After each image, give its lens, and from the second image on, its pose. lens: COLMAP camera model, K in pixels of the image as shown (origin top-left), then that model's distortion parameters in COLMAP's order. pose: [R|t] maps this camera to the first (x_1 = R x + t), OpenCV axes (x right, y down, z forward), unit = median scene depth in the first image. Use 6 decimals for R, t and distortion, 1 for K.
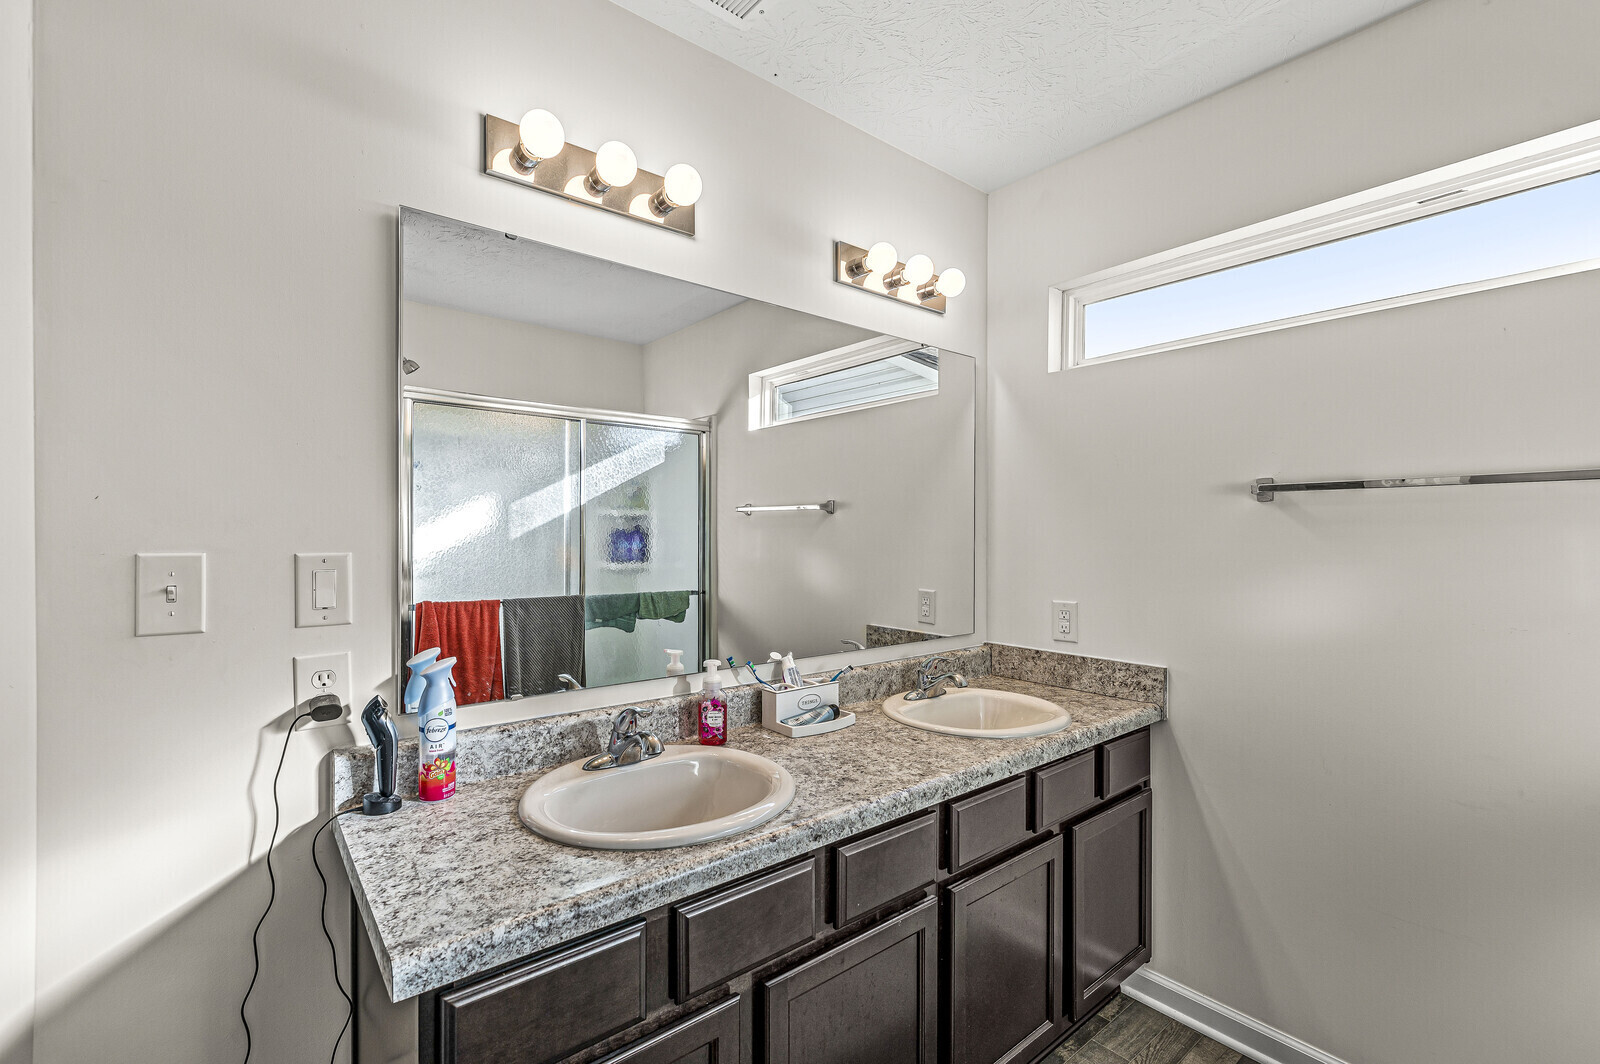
lens RADIAL K [[695.1, 0, 788.5], [0, 695.1, 533.6], [0, 0, 1]] dist [-0.002347, 0.000749]
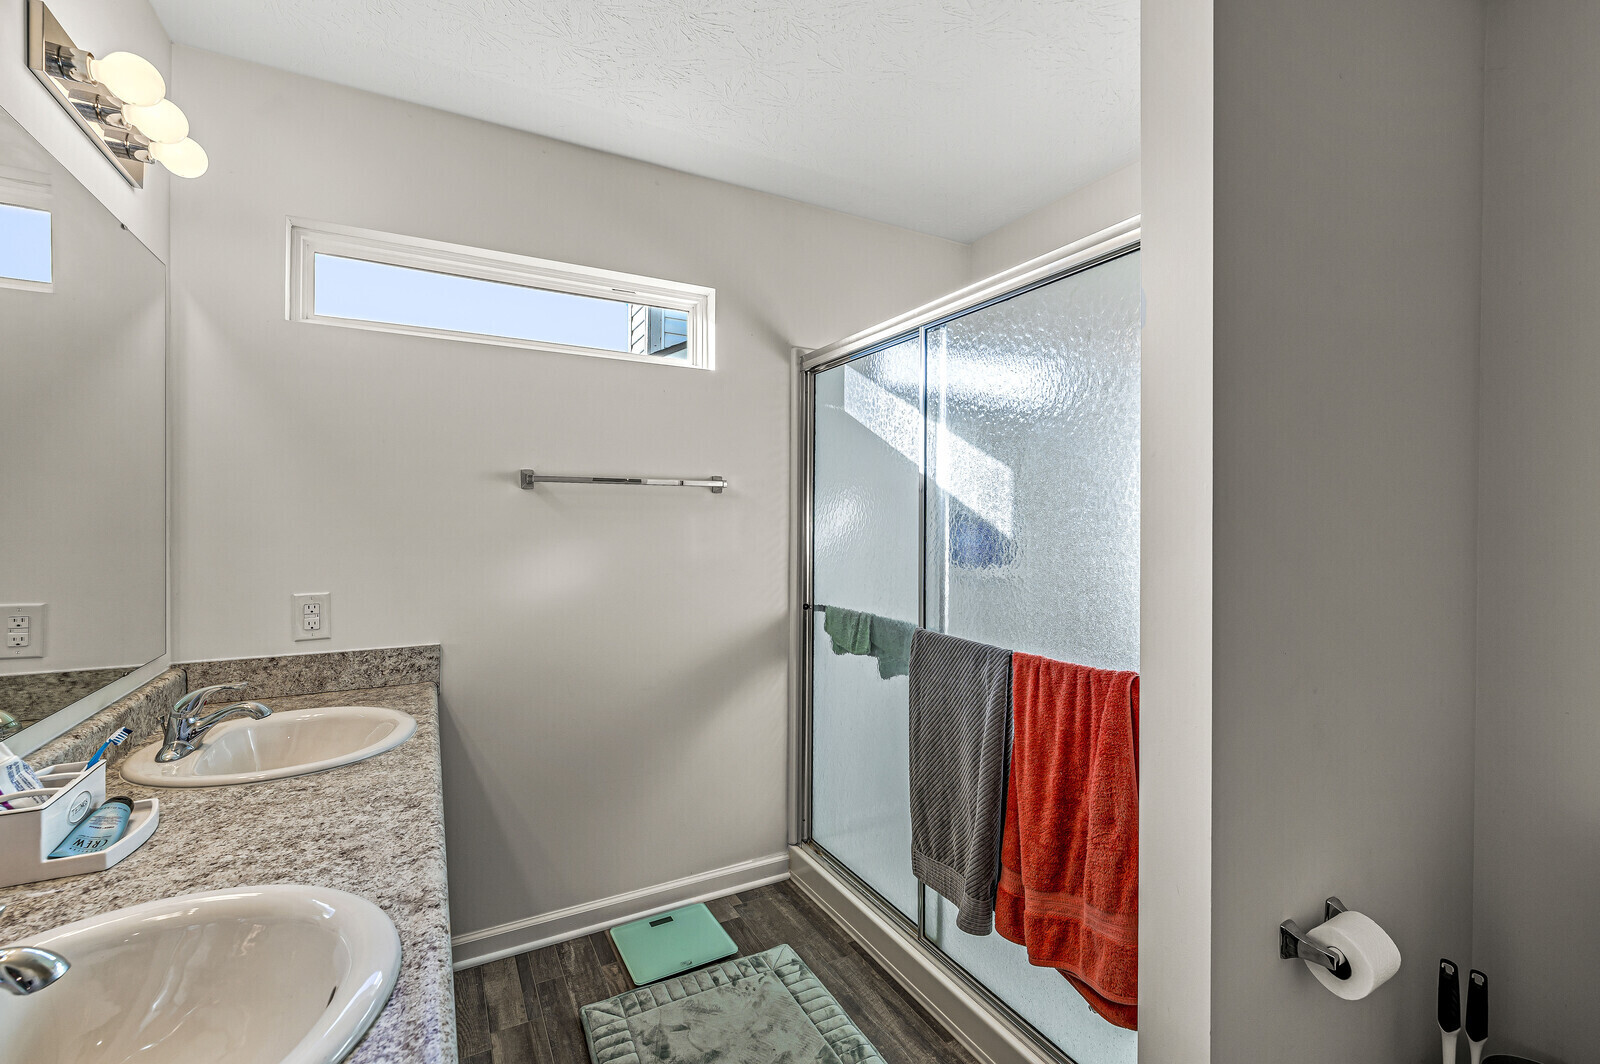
lens RADIAL K [[695.1, 0, 790.6], [0, 695.1, 526.3], [0, 0, 1]] dist [-0.002347, 0.000749]
pose [[0.183995, -0.010036, 0.982876, -0.377201], [-0.002836, 0.999938, 0.010741, 0.004173], [-0.982923, -0.004764, 0.183955, 0.292417]]
